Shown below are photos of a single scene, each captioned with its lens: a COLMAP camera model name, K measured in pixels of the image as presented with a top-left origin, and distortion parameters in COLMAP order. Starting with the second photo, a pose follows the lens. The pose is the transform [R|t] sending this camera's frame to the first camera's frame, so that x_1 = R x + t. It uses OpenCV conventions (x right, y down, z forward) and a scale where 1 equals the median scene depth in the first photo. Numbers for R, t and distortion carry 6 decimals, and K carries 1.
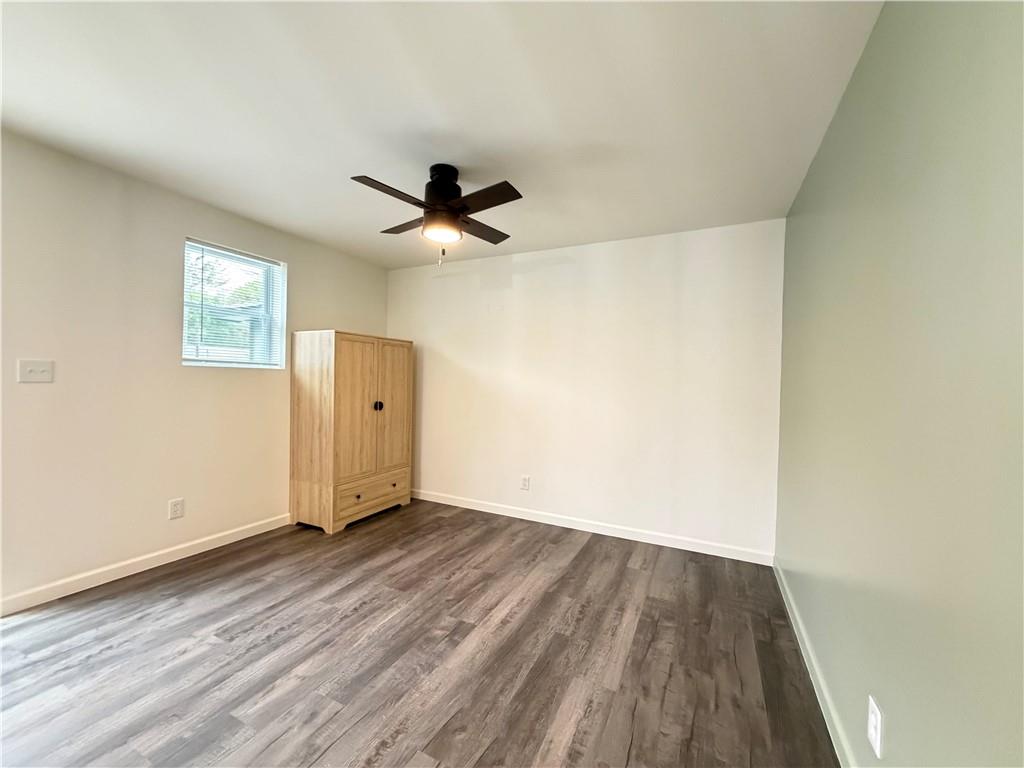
lens RADIAL K [[408.6, 0, 511.3], [0, 408.6, 381.3], [0, 0, 1]] dist [0.000268, -0.000437]
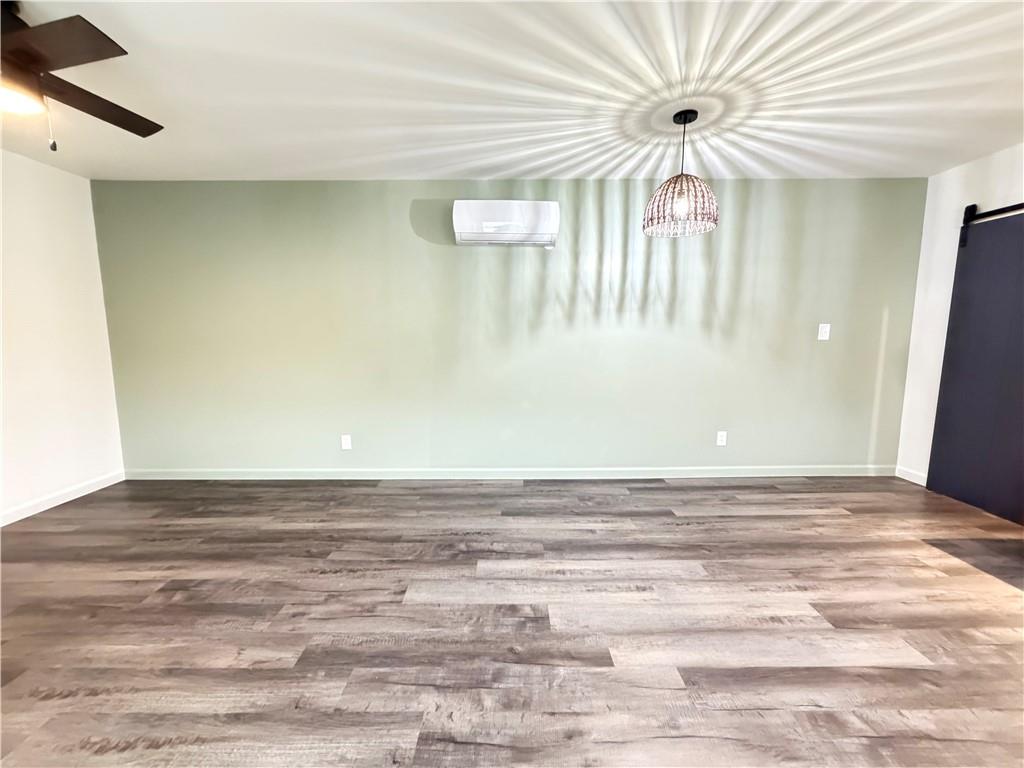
lens RADIAL K [[408.6, 0, 513.5], [0, 408.6, 384.3], [0, 0, 1]] dist [0.000268, -0.000437]
pose [[-0.447389, -0.135688, 0.883986, -1.418774], [-0.003391, 0.988674, 0.150041, -0.022370], [-0.894333, 0.064129, -0.442782, 0.752439]]
